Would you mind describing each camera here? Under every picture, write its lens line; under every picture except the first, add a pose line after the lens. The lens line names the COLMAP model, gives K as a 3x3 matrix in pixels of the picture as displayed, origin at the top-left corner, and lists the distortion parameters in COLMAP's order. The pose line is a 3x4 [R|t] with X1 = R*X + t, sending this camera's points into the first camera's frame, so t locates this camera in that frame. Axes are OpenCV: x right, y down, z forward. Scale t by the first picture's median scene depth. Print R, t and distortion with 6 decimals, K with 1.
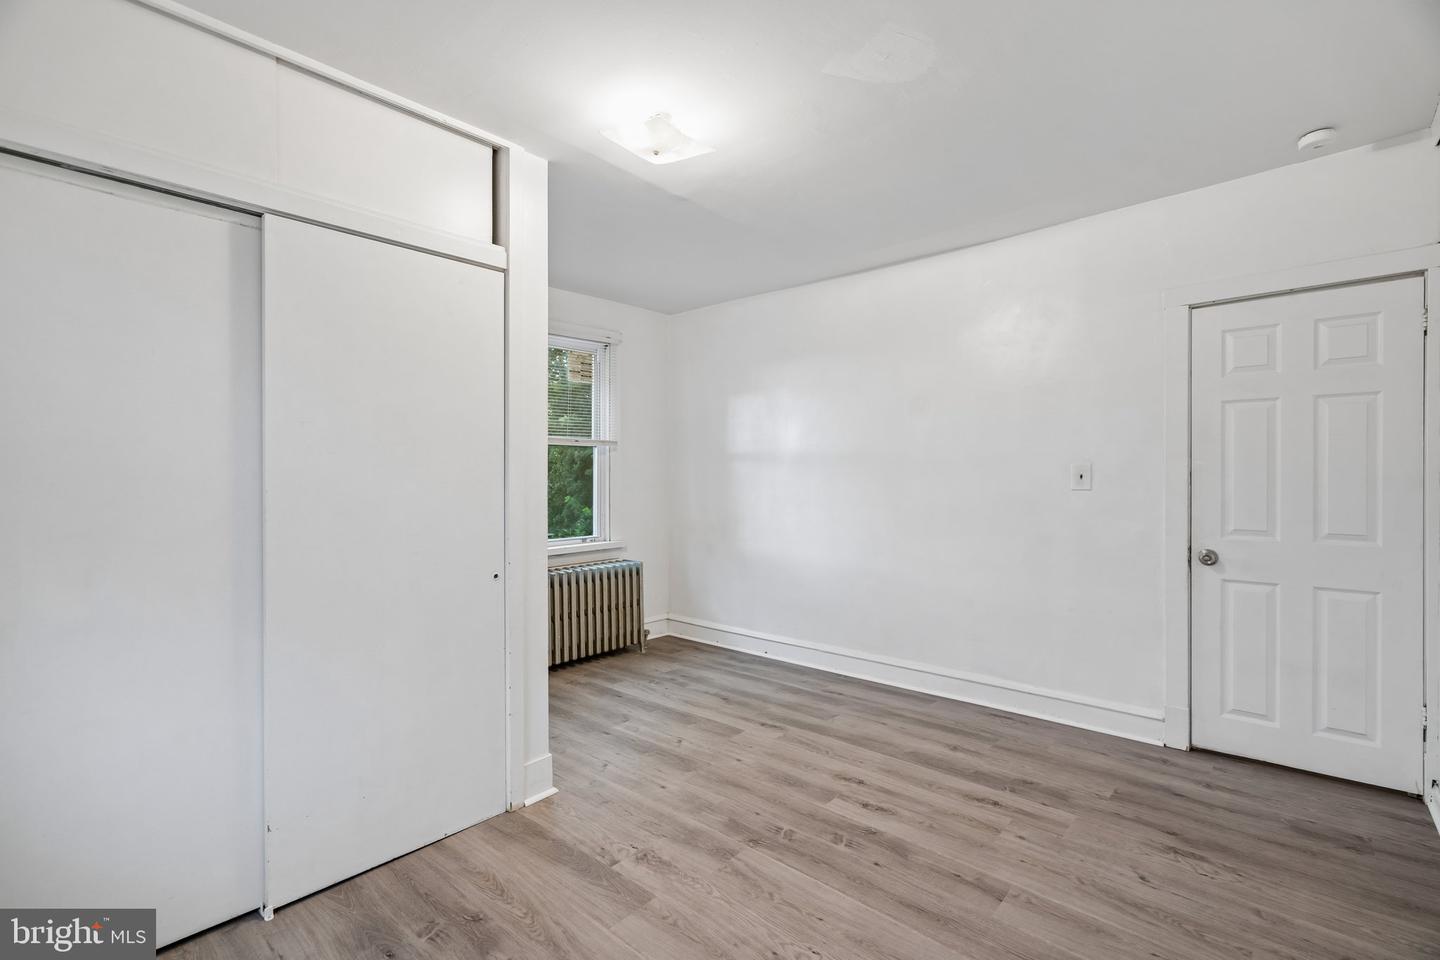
lens RADIAL K [[649.2, 0, 721.5], [0, 649.2, 476.1], [0, 0, 1]] dist [-0.004575, 0.001559]
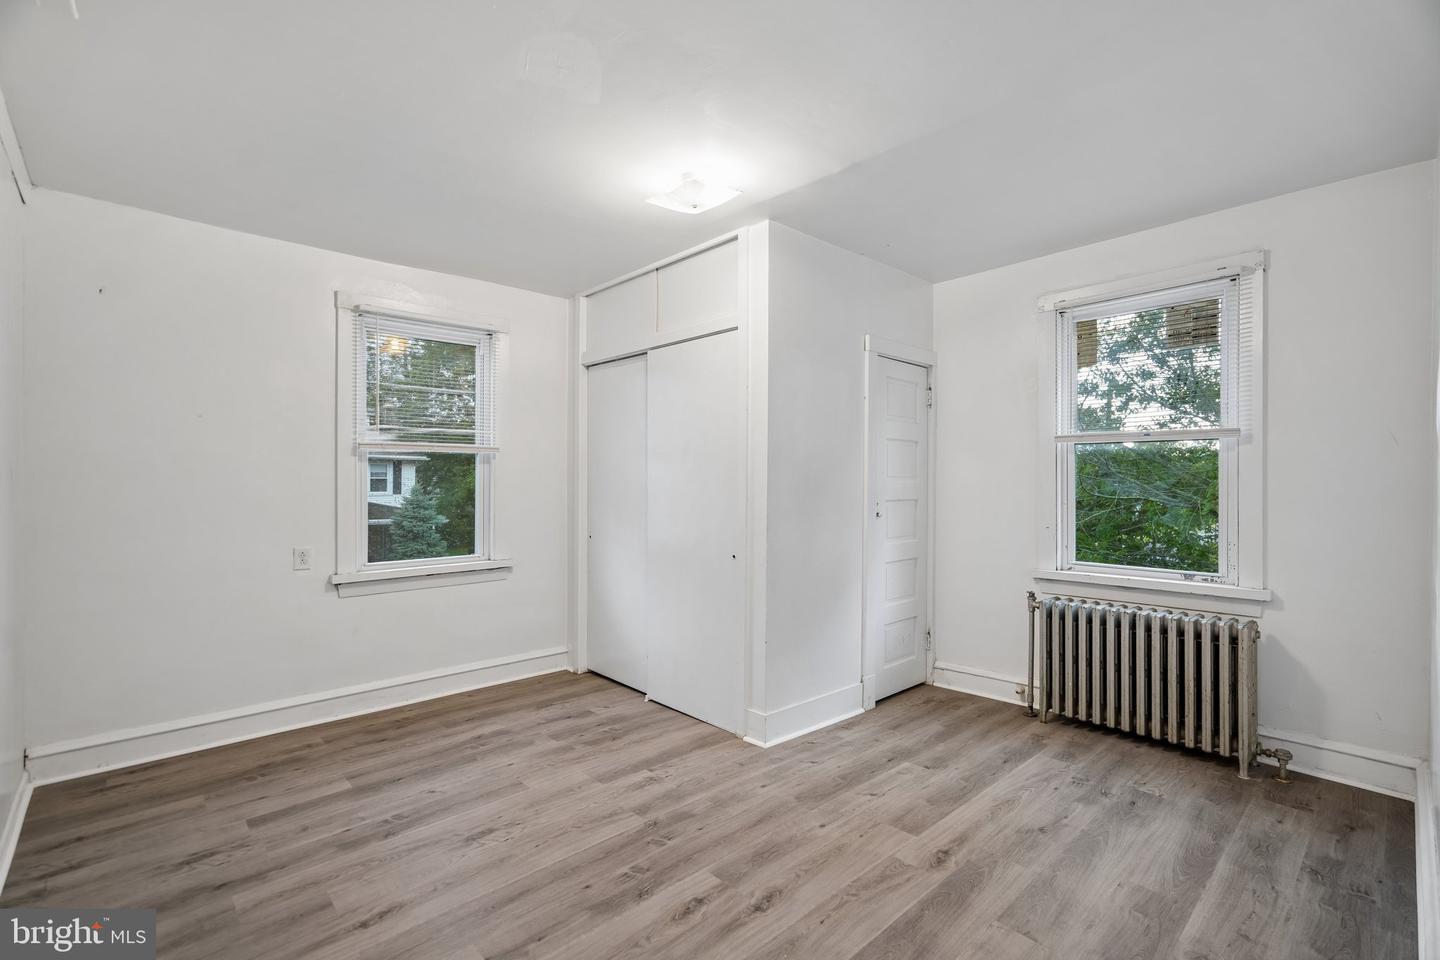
lens RADIAL K [[649.2, 0, 711.3], [0, 649.2, 483.5], [0, 0, 1]] dist [-0.004575, 0.001559]
pose [[-0.104601, 0.007739, -0.994484, 1.024999], [0.000247, 0.999970, 0.007756, -0.010506], [0.994514, 0.000566, -0.104599, 1.116830]]
